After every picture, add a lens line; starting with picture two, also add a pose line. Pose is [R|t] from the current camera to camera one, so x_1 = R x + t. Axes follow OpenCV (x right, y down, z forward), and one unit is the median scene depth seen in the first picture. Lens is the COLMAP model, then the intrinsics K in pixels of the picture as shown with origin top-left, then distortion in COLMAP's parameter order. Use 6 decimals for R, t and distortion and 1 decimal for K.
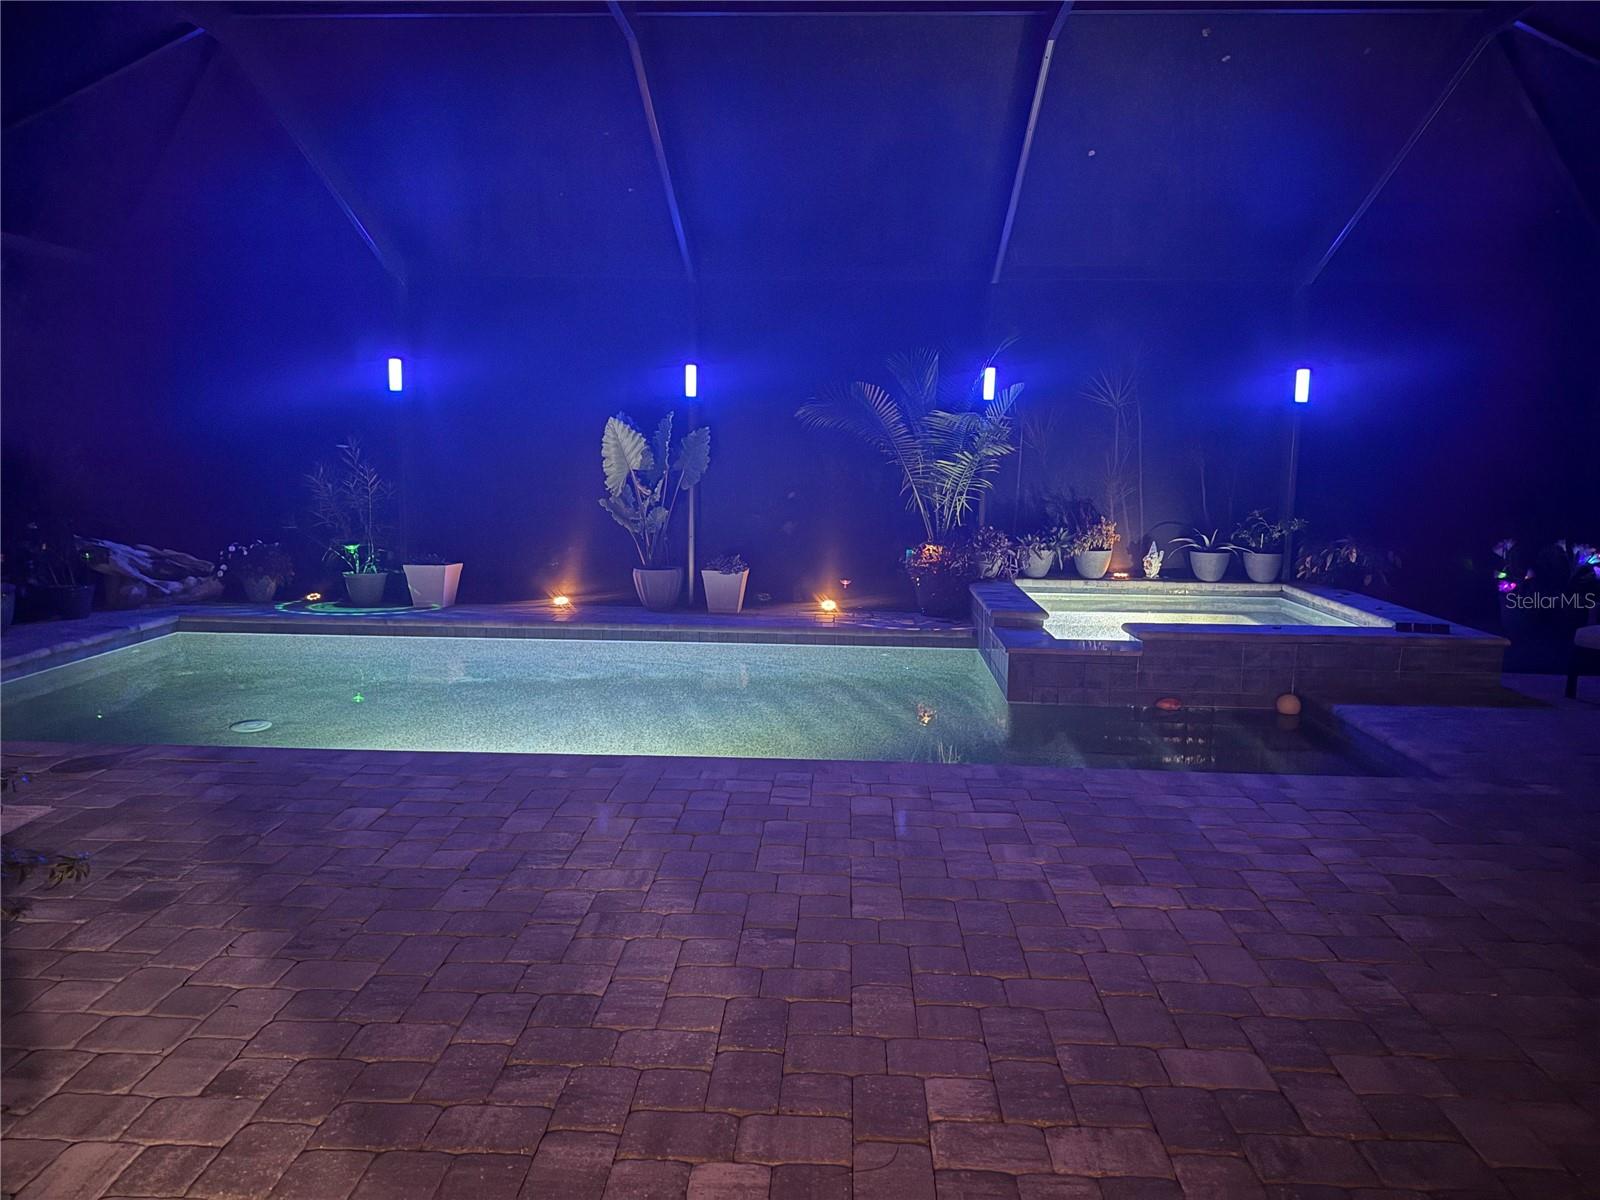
lens RADIAL K [[1144.0, 0, 800.0], [0, 1144.0, 600.0], [0, 0, 1]] dist [0.001650, 0.001005]
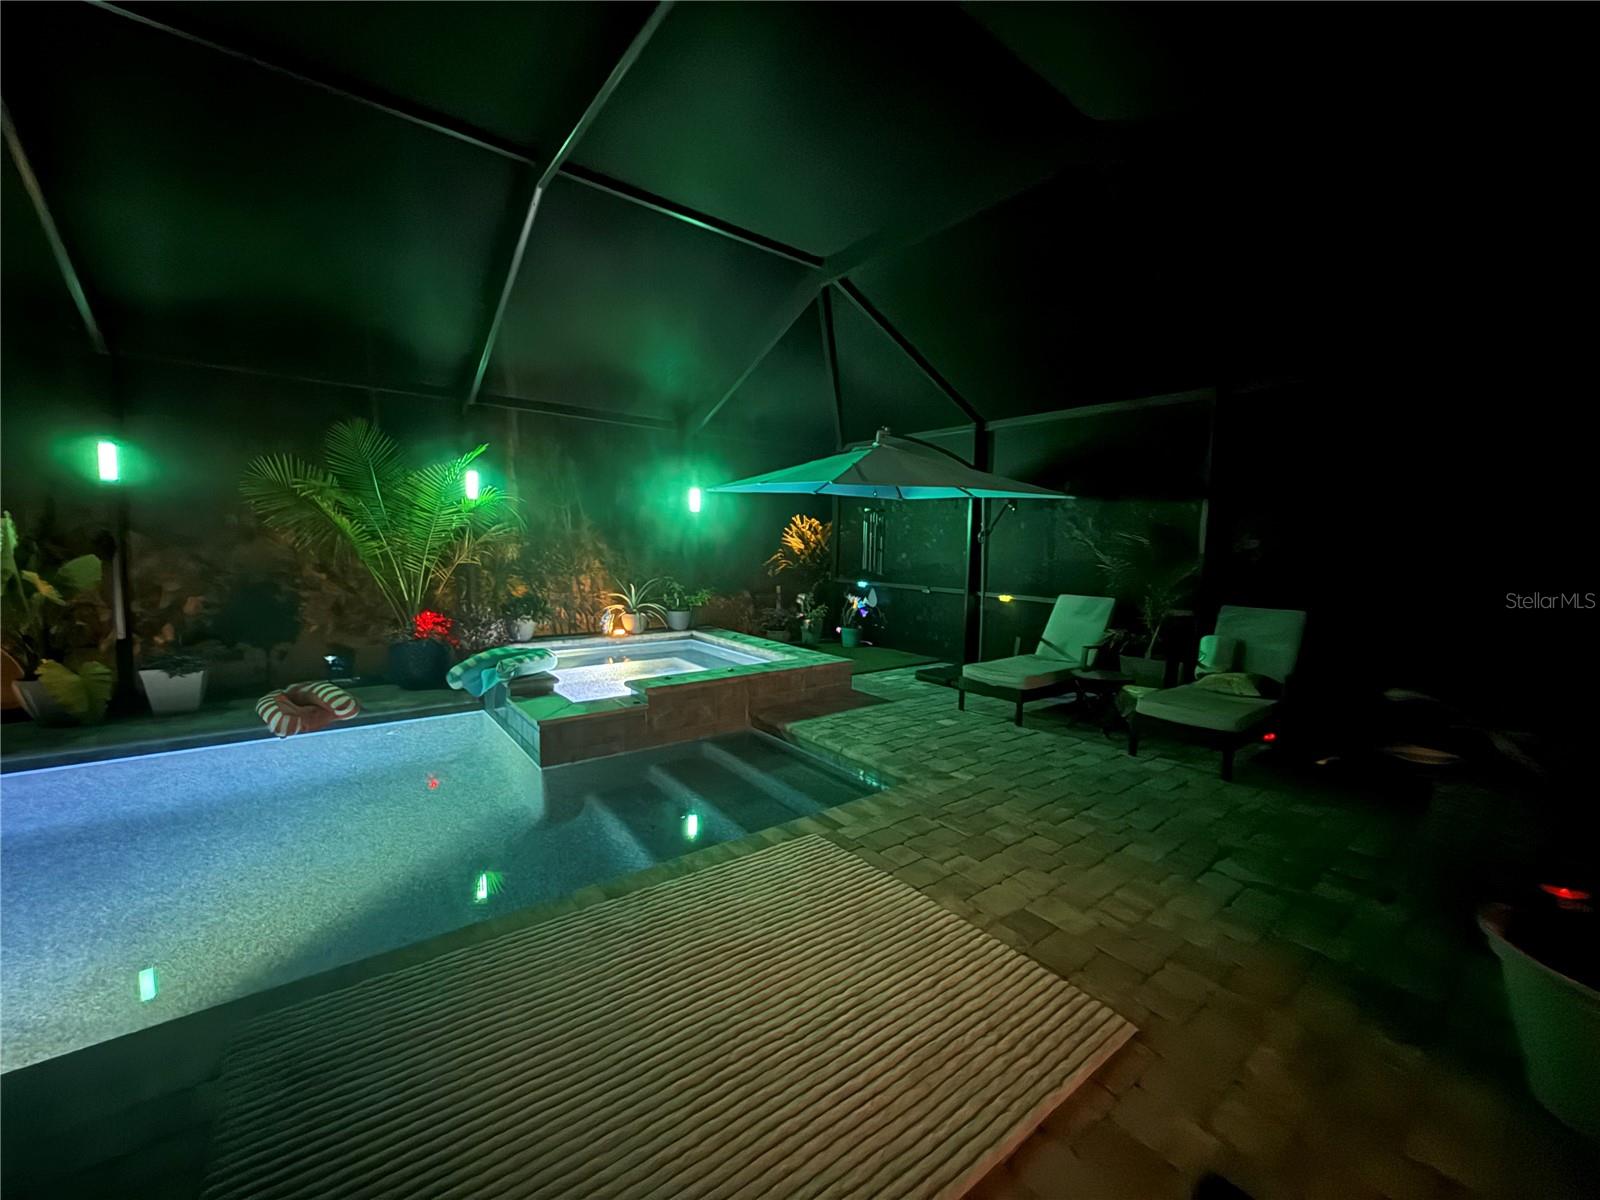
lens RADIAL K [[632.2, 0, 809.2], [0, 632.2, 592.3], [0, 0, 1]] dist [0.012485, 0.000048]
pose [[0.766487, -0.044683, 0.640703, -0.001087], [0.080263, 0.996421, -0.026529, -0.041087], [-0.637225, 0.071758, 0.767330, 0.331629]]
